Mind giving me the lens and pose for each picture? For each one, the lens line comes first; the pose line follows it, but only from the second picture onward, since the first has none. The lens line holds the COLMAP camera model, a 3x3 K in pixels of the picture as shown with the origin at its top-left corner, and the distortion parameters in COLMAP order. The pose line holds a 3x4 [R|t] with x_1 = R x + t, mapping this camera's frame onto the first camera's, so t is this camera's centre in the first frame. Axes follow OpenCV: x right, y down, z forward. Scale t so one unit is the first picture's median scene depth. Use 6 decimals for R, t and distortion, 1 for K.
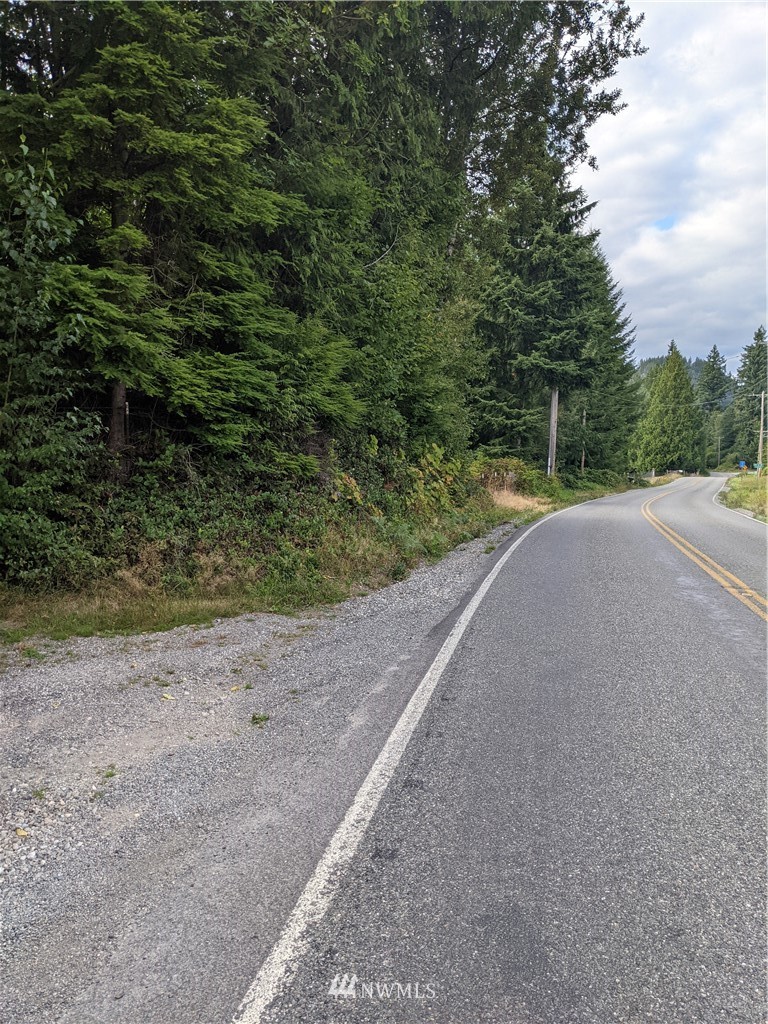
lens RADIAL K [[794.4, 0, 391.7], [0, 794.4, 528.7], [0, 0, 1]] dist [0.092177, -0.158063]
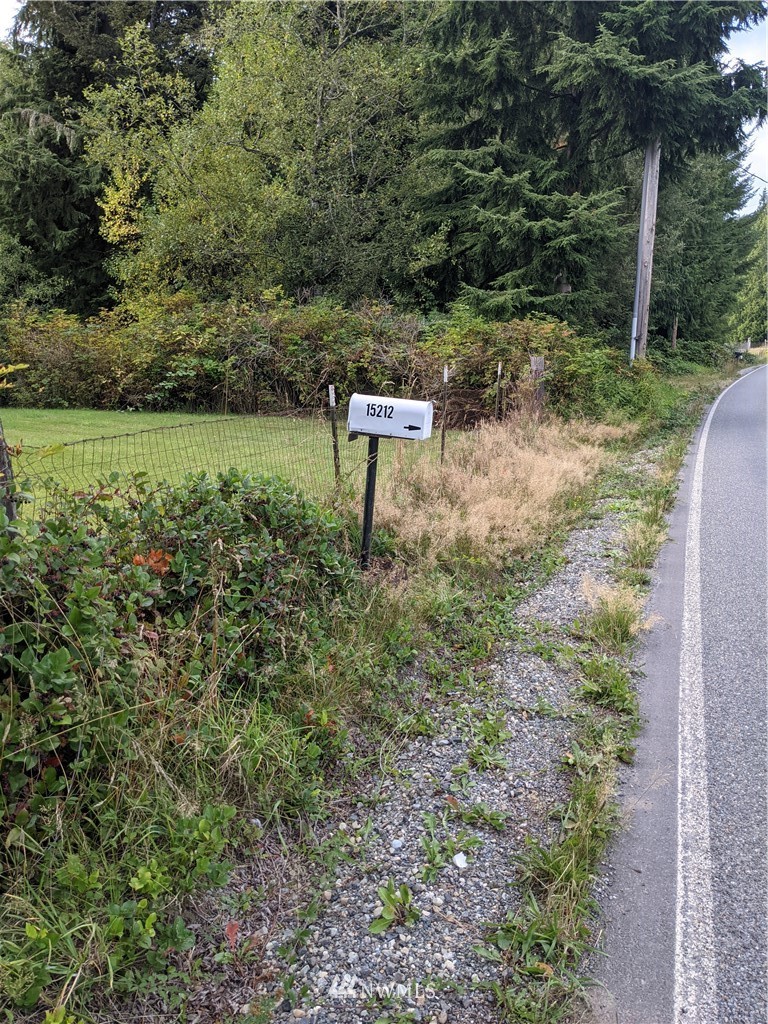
lens RADIAL K [[794.4, 0, 391.7], [0, 794.4, 528.7], [0, 0, 1]] dist [0.092177, -0.158063]
pose [[0.997022, -0.005276, -0.076935, 0.102699], [0.016634, 0.988885, 0.147747, -0.043599], [0.075300, -0.148587, 0.986028, 0.563404]]
